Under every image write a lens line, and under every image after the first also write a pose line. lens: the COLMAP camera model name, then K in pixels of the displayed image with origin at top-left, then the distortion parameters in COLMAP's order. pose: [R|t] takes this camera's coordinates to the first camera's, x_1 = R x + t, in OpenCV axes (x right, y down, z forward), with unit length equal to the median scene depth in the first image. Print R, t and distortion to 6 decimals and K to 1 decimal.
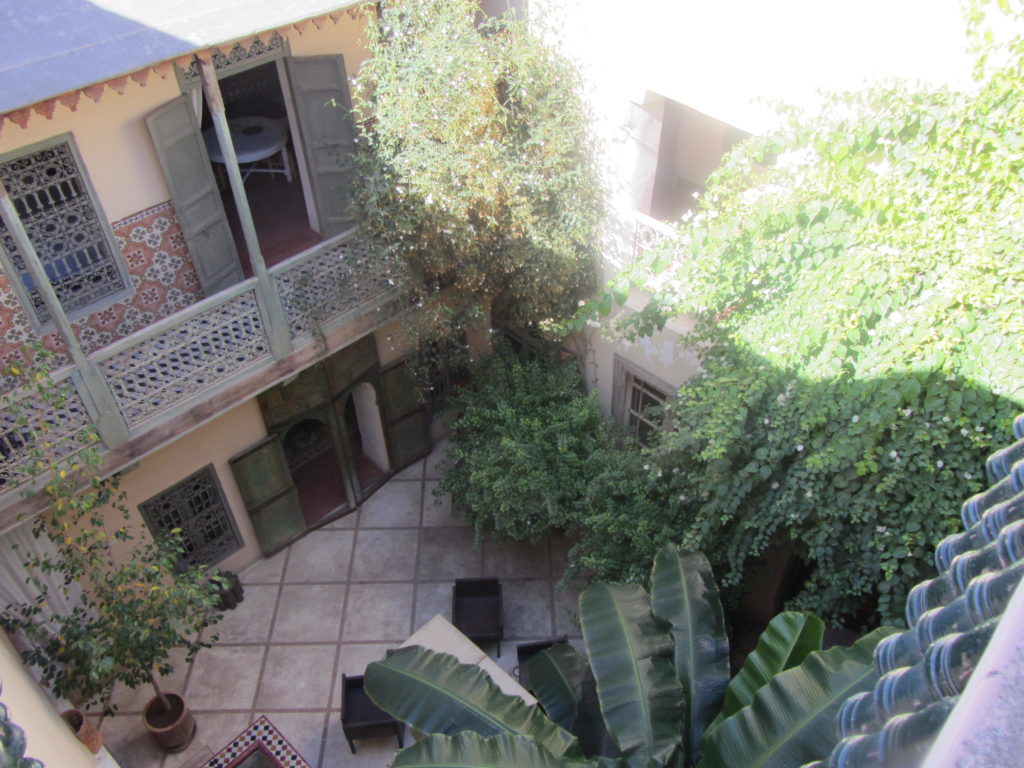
lens RADIAL K [[844.9, 0, 527.4], [0, 844.9, 380.2], [0, 0, 1]] dist [-0.038672, 0.008517]
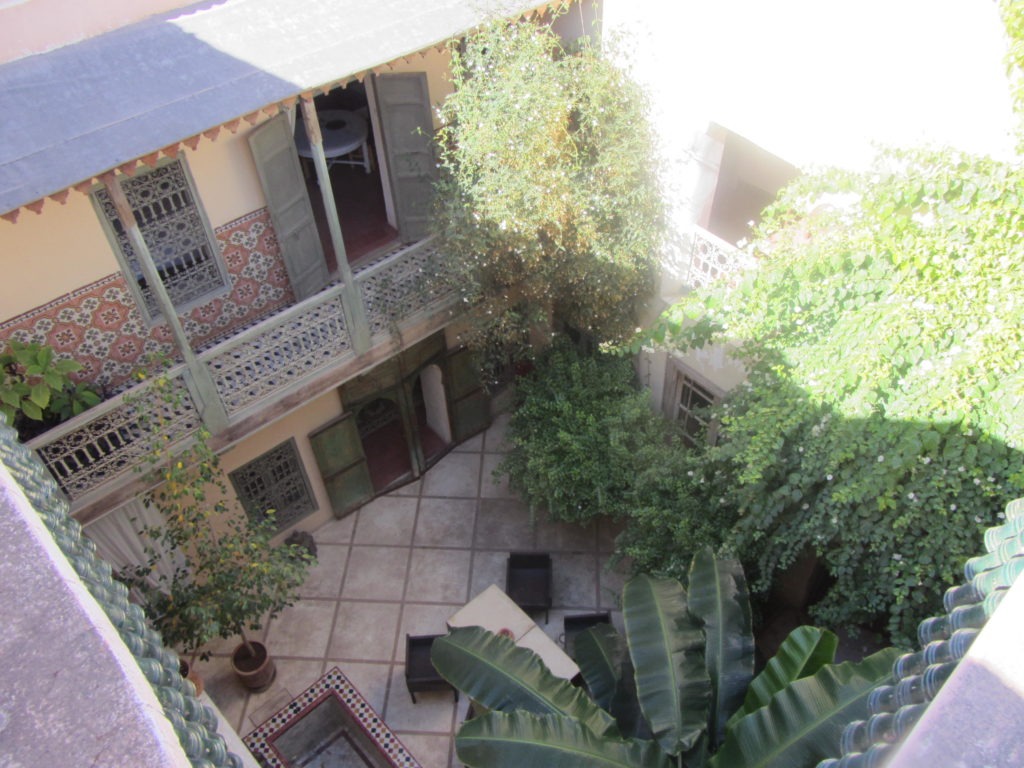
lens RADIAL K [[844.9, 0, 527.4], [0, 844.9, 380.2], [0, 0, 1]] dist [-0.038672, 0.008517]
pose [[0.997223, 0.045342, -0.059077, -0.011345], [-0.040892, 0.996385, 0.074468, -0.093678], [0.062240, -0.071846, 0.995472, -0.097881]]
